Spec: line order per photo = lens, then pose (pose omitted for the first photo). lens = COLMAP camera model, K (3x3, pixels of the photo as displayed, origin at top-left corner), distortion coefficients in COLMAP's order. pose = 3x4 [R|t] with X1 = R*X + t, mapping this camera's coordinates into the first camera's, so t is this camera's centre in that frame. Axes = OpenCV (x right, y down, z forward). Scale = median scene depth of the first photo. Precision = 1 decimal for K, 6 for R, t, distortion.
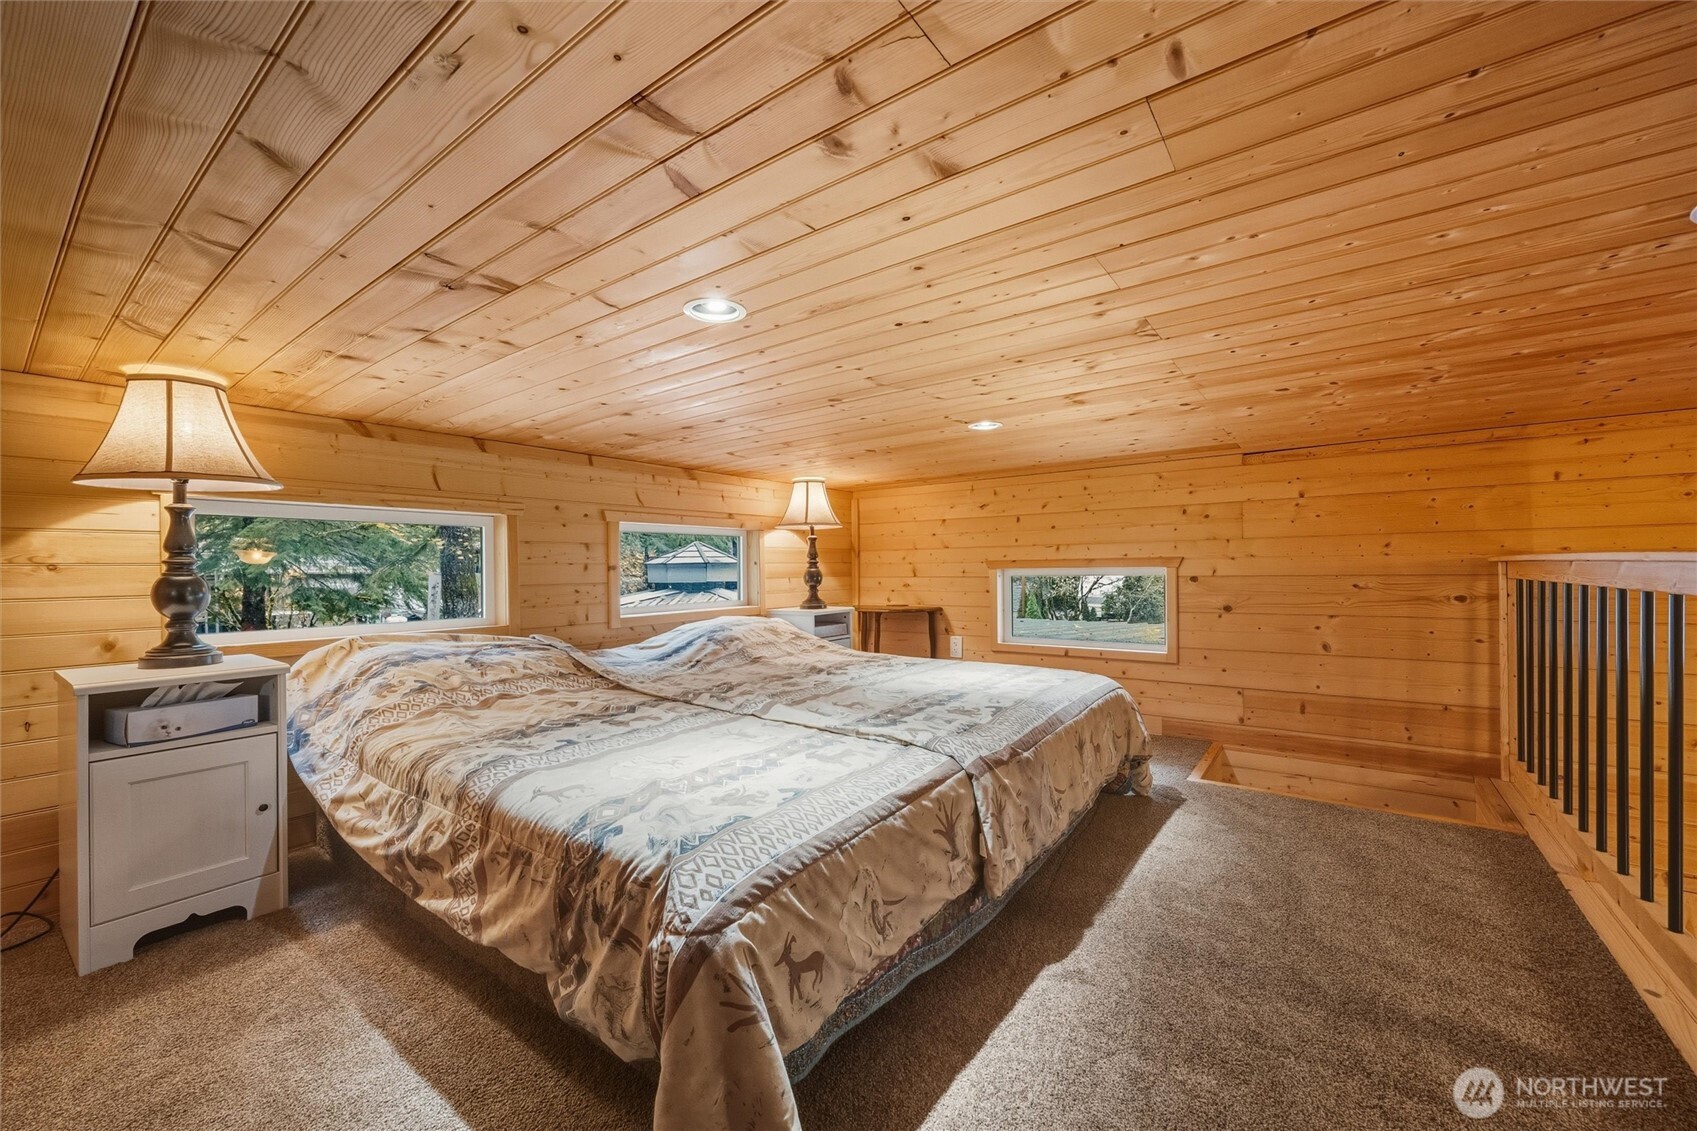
lens RADIAL K [[682.1, 0, 859.3], [0, 682.1, 566.5], [0, 0, 1]] dist [0.008477, -0.000396]
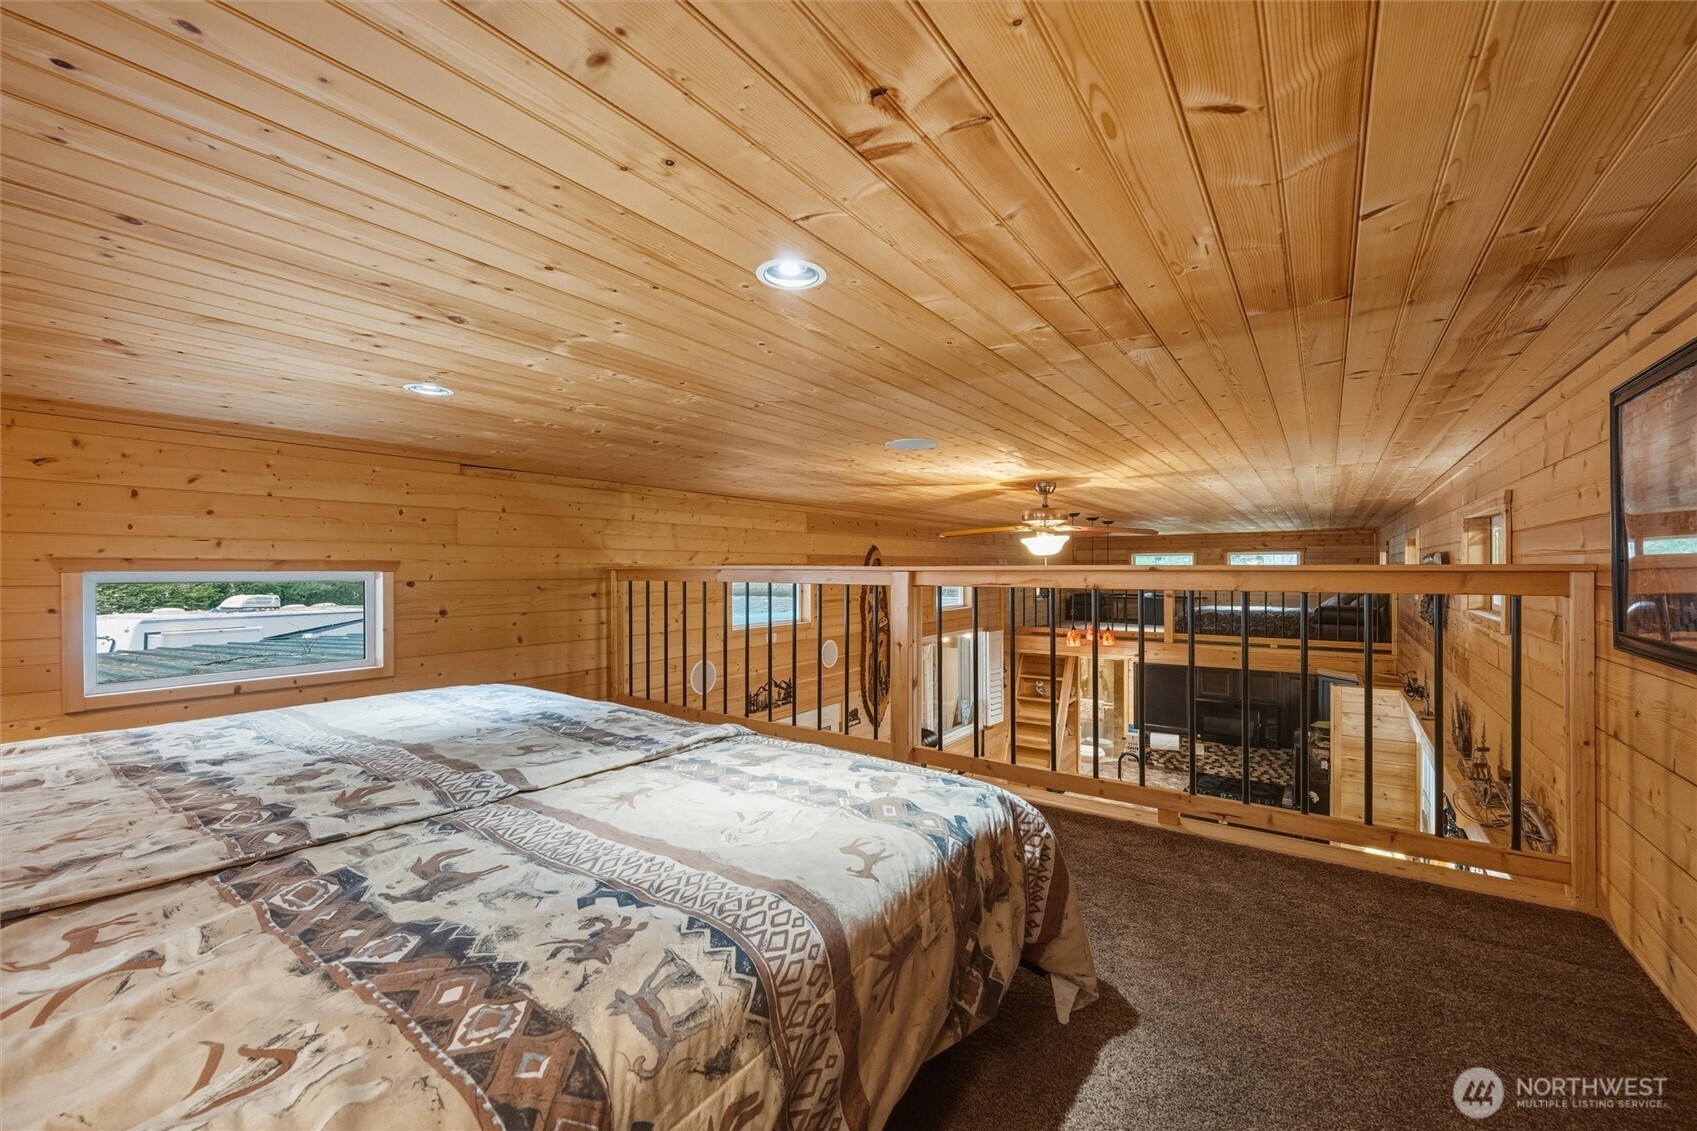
lens RADIAL K [[682.1, 0, 842.0], [0, 682.1, 568.9], [0, 0, 1]] dist [0.008477, -0.000396]
pose [[-0.027882, 0.014887, 0.999500, -0.594019], [-0.002657, 0.999884, -0.014967, 0.011465], [-0.999608, -0.003073, -0.027839, 0.521020]]
